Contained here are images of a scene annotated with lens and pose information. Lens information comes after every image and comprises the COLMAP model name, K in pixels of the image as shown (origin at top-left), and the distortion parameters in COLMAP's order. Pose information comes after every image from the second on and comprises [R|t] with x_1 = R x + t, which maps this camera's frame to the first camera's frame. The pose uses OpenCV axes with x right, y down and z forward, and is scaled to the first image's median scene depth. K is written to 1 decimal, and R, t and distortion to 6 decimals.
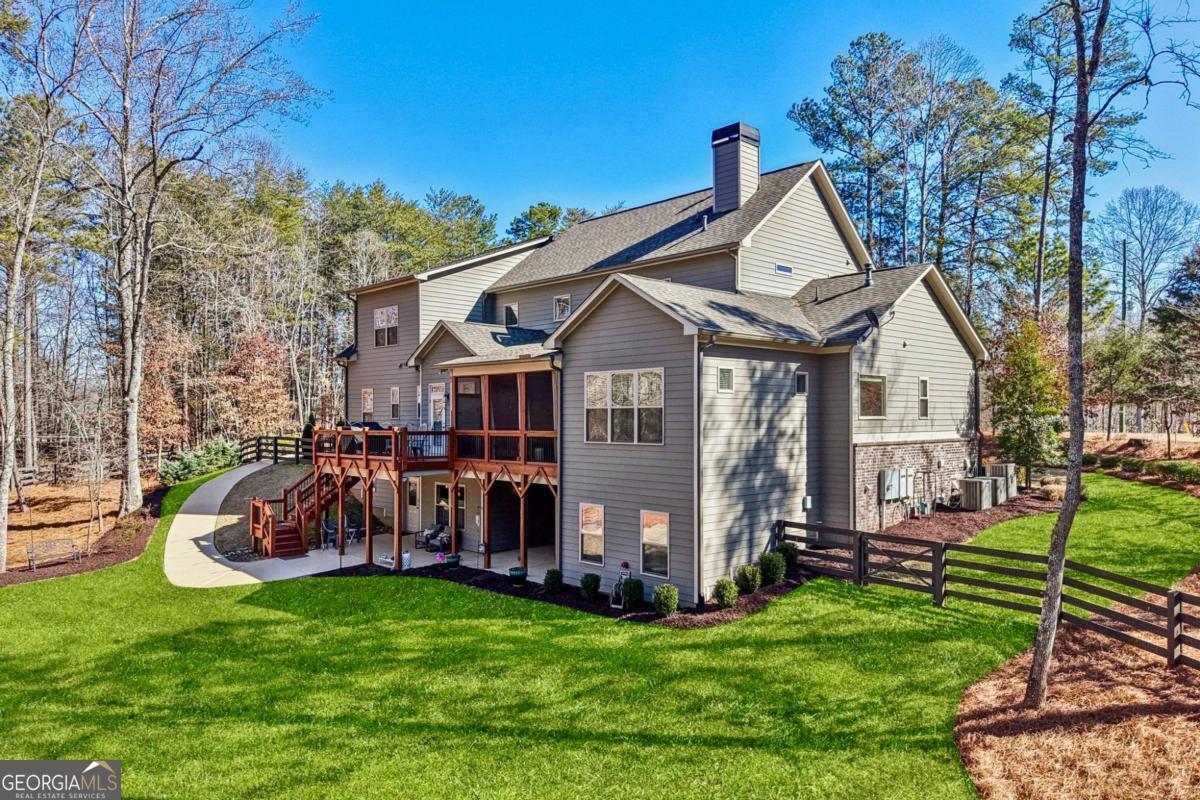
lens RADIAL K [[803.3, 0, 594.0], [0, 803.3, 407.1], [0, 0, 1]] dist [0.047310, -0.004306]
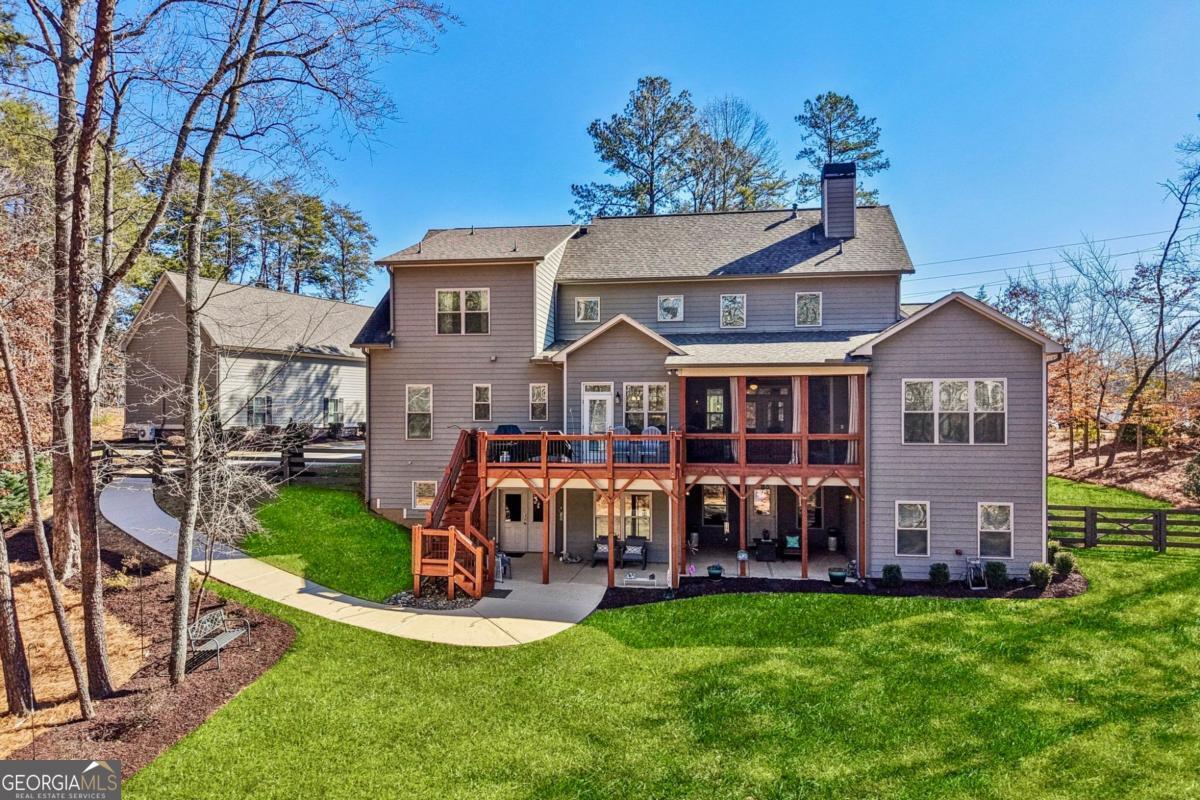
lens RADIAL K [[803.3, 0, 595.6], [0, 803.3, 400.4], [0, 0, 1]] dist [0.047310, -0.004306]
pose [[0.771920, 0.013428, 0.635577, -1.074057], [-0.010654, 0.999910, -0.008187, -0.001193], [-0.635630, -0.000452, 0.771994, 0.444533]]
